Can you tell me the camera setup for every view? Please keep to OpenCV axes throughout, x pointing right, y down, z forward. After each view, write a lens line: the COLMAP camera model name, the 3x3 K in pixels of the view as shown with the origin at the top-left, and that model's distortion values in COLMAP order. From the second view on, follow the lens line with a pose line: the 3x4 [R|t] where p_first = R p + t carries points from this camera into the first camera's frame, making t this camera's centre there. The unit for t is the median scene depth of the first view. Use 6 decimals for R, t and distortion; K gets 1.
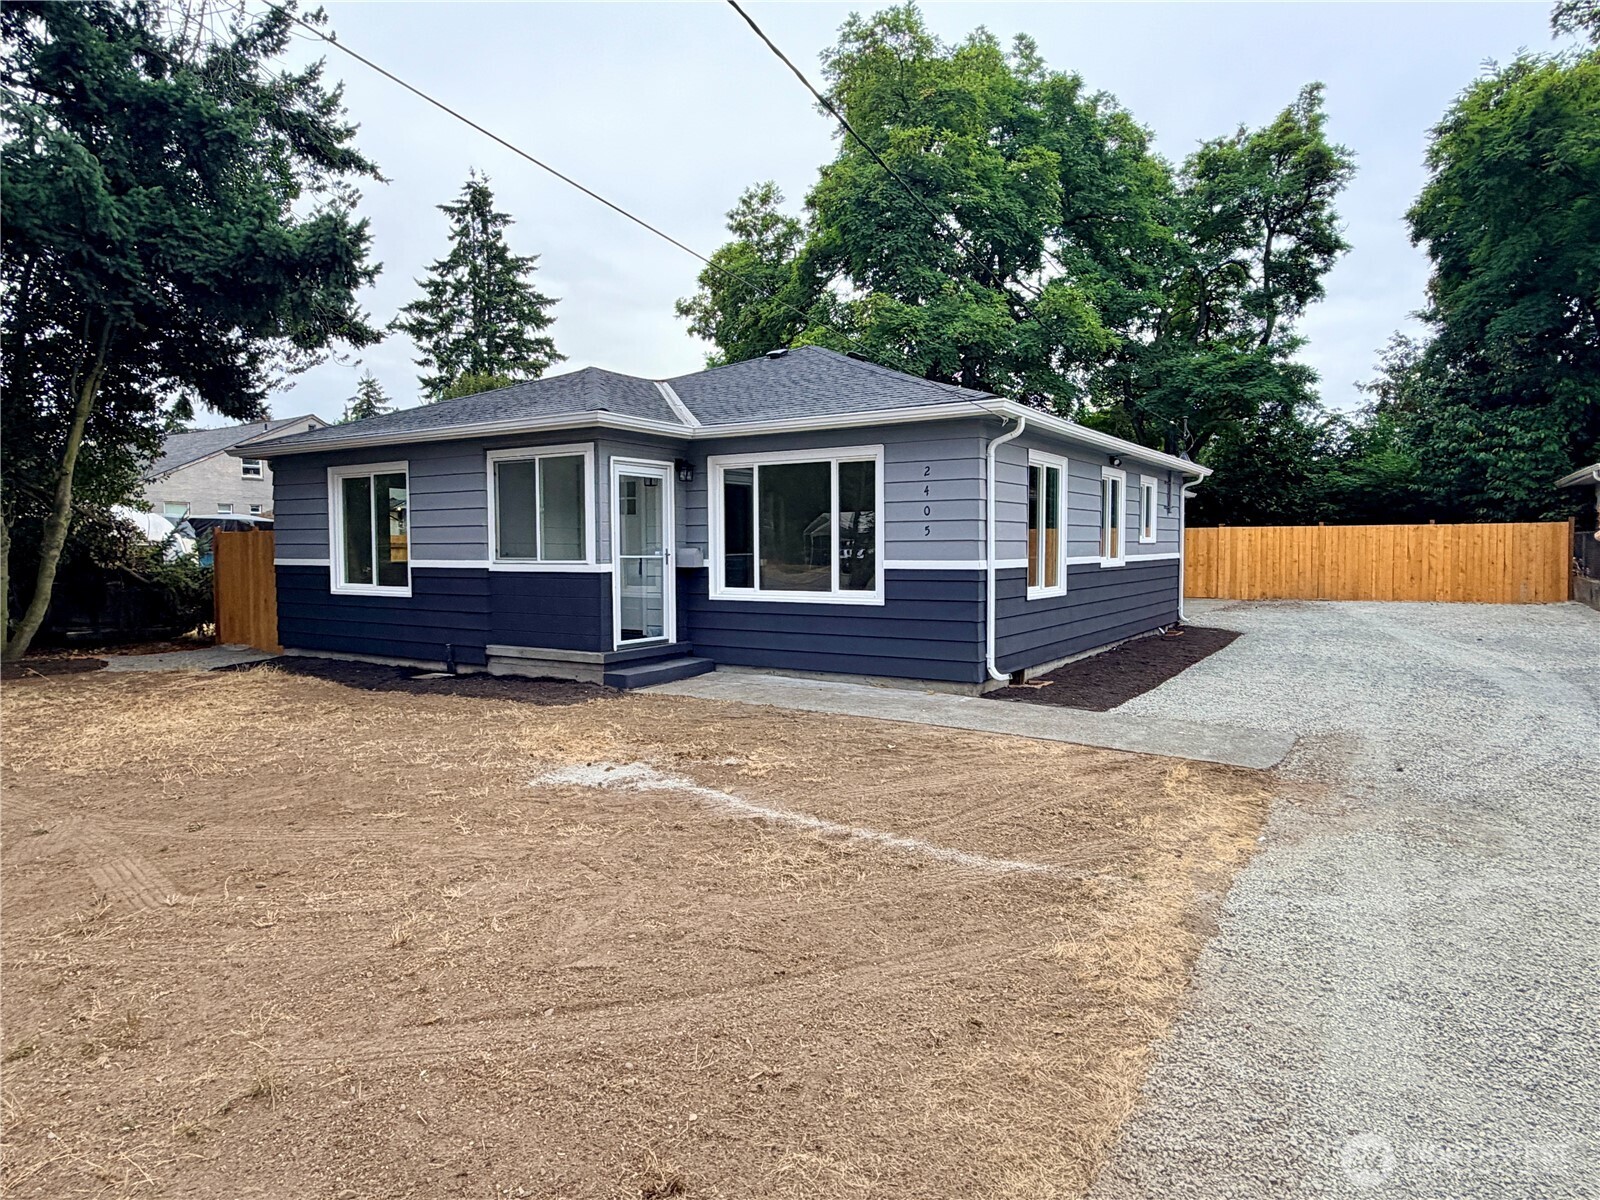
lens RADIAL K [[986.4, 0, 787.9], [0, 986.4, 599.0], [0, 0, 1]] dist [-0.001312, 0.002199]
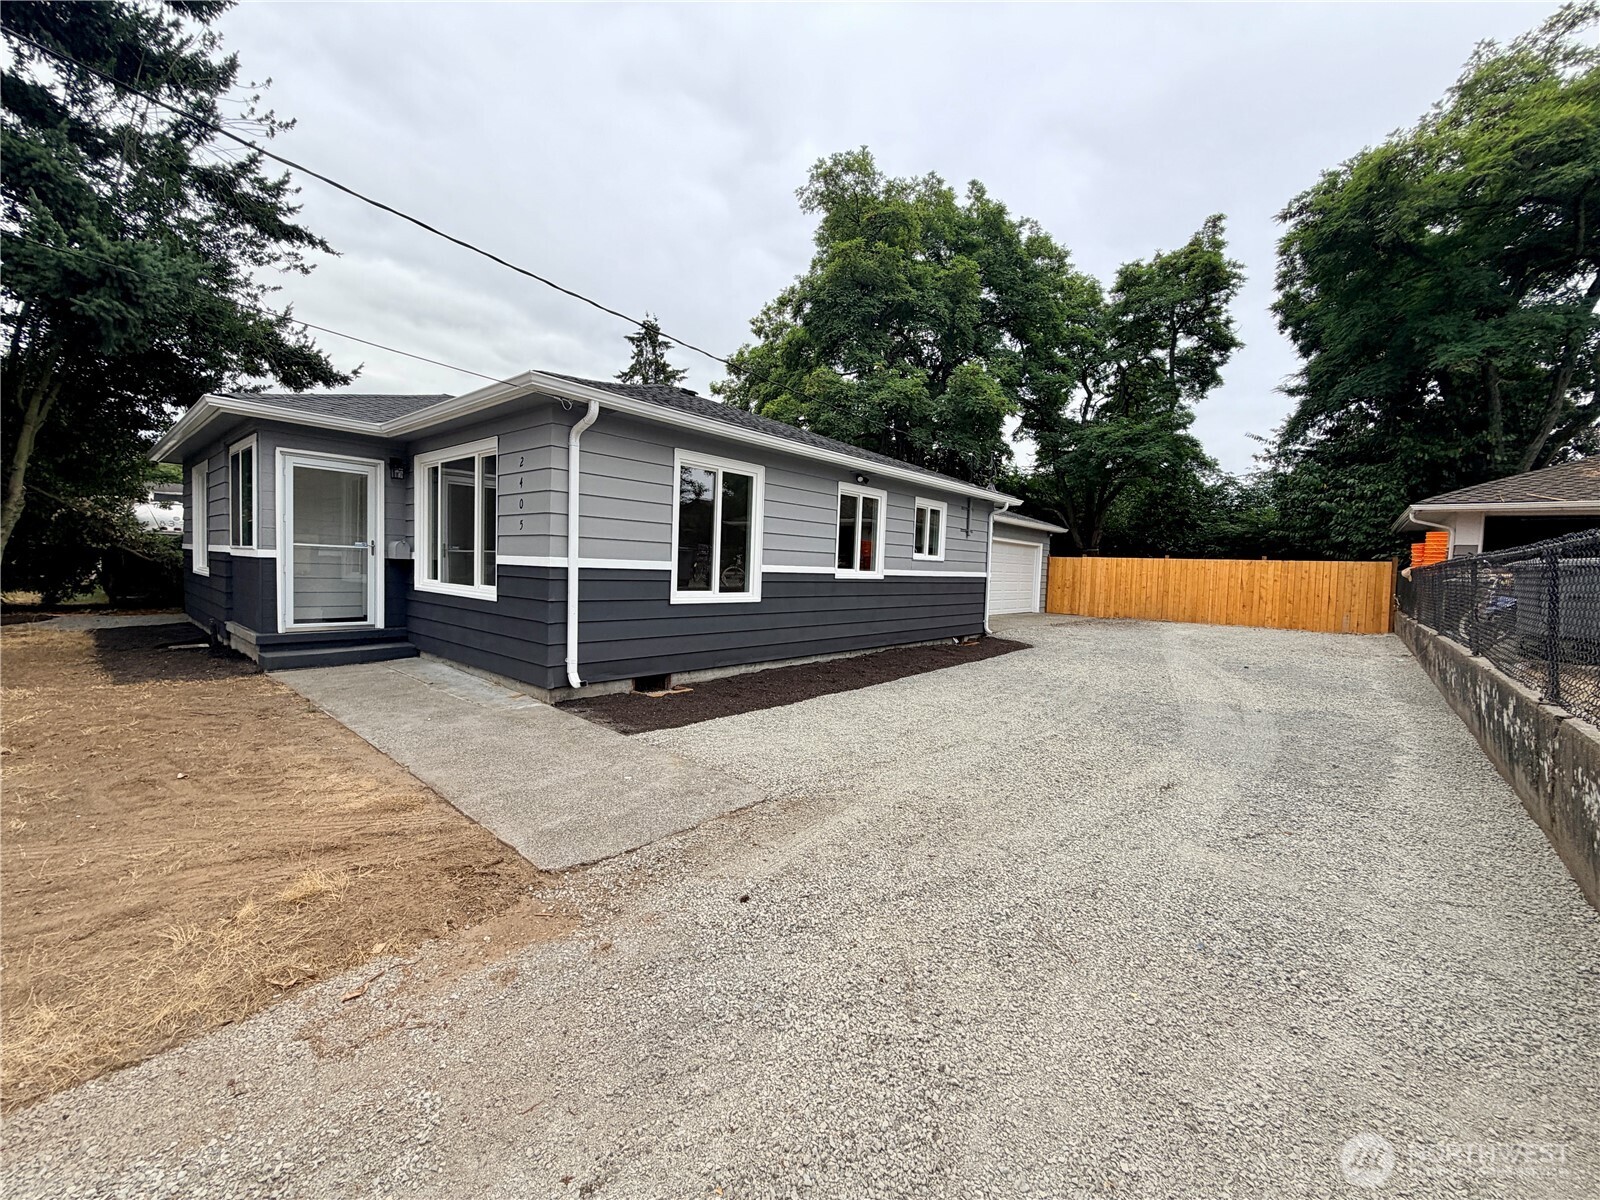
lens RADIAL K [[631.8, 0, 800.0], [0, 631.8, 600.0], [0, 0, 1]] dist [-0.000373, -0.000636]
pose [[0.989021, 0.046576, -0.140246, 0.236923], [-0.046937, 0.998898, 0.000729, -0.004793], [0.140125, 0.005862, 0.990116, 0.207726]]
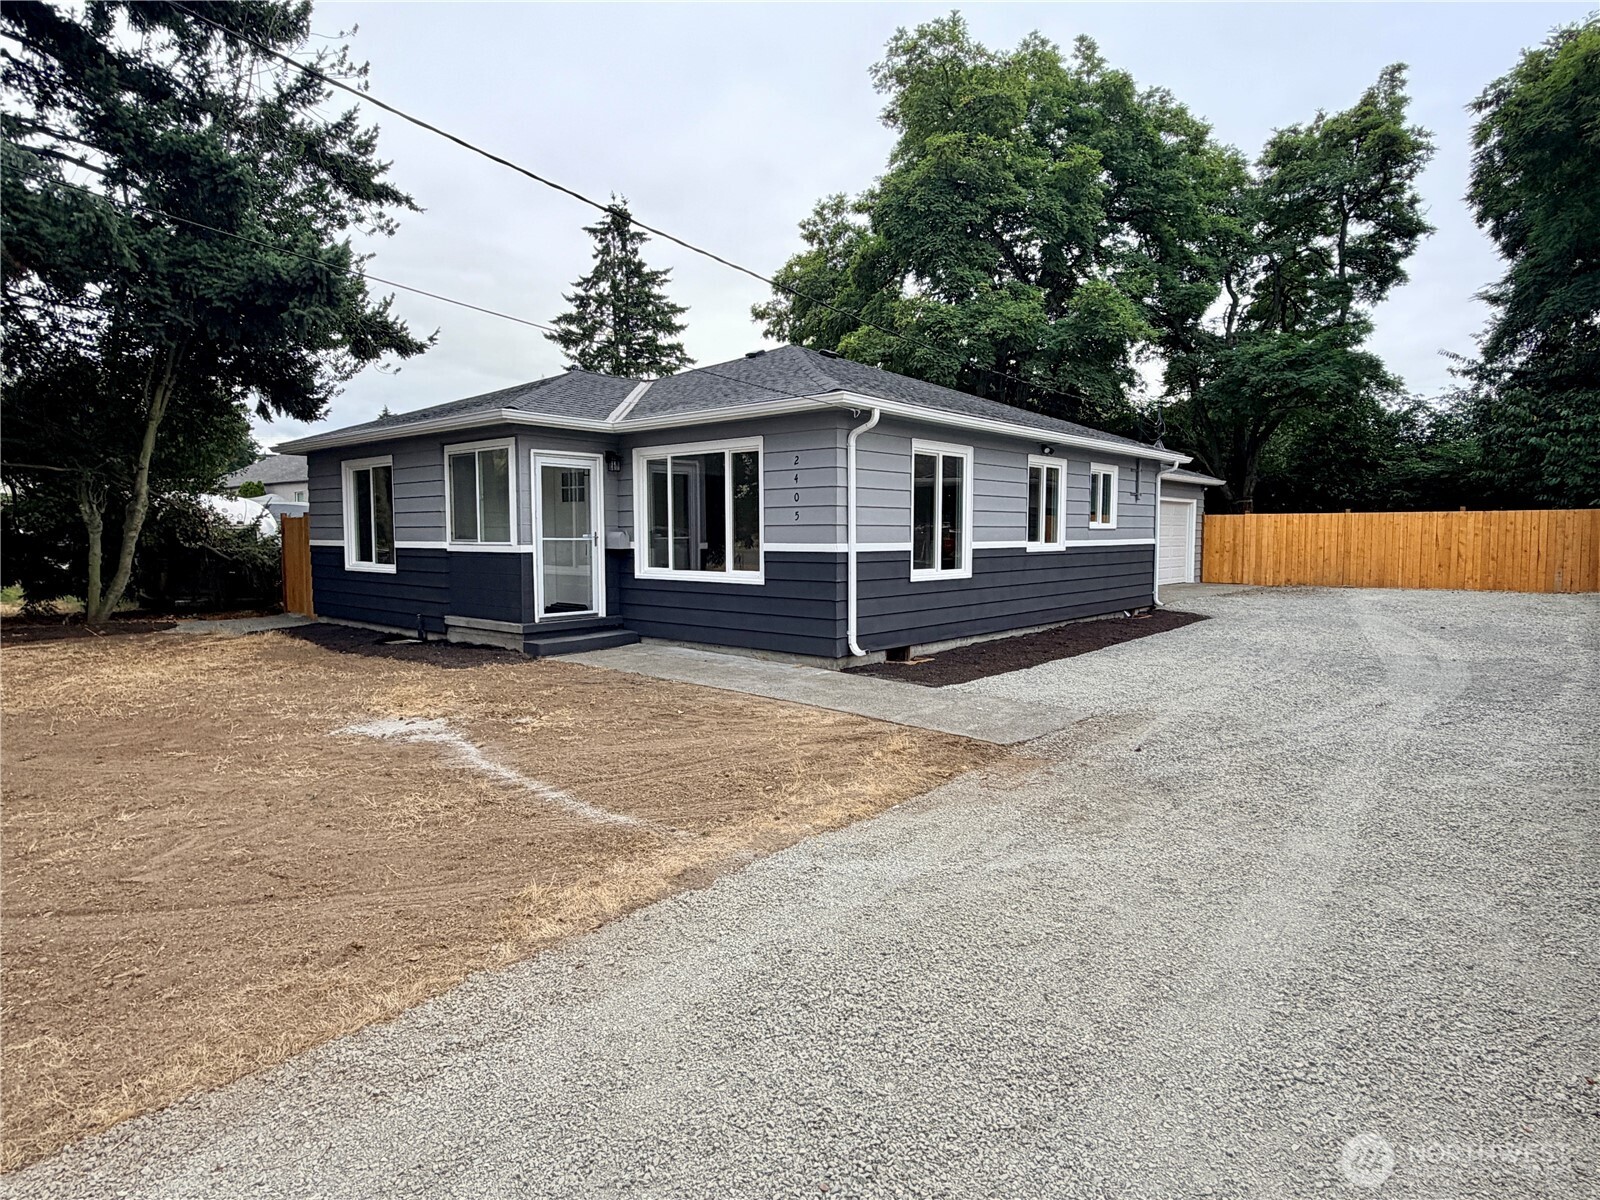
lens RADIAL K [[909.2, 0, 800.0], [0, 909.2, 600.0], [0, 0, 1]] dist [-0.001671, 0.002348]
pose [[0.989722, 0.013913, -0.142329, 0.137149], [-0.010976, 0.999711, 0.021401, 0.000635], [0.142586, -0.019619, 0.989588, 0.007703]]
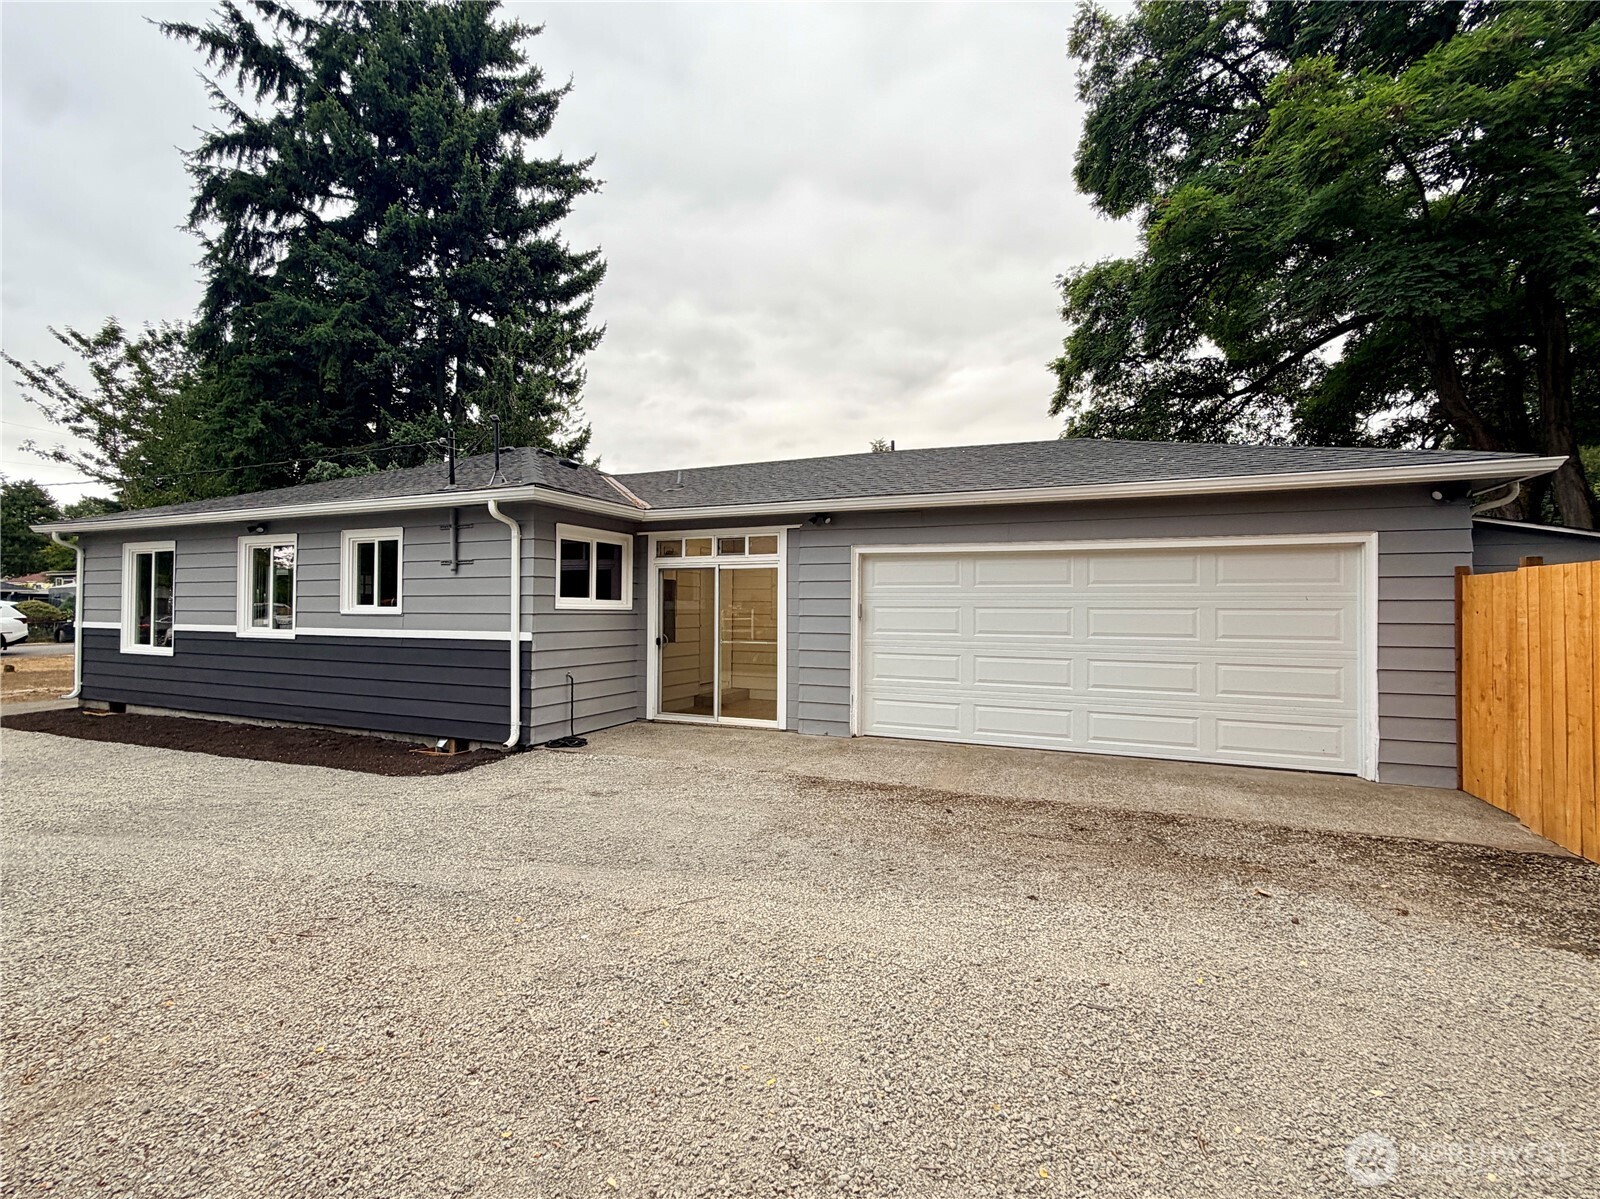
lens RADIAL K [[711.1, 0, 800.0], [0, 711.1, 602.7], [0, 0, 1]] dist [-0.000103, -0.000022]
pose [[0.172253, -0.043808, -0.984078, 0.711919], [-0.077021, 0.995353, -0.057792, -0.043250], [0.982037, 0.085750, 0.168078, 0.903330]]
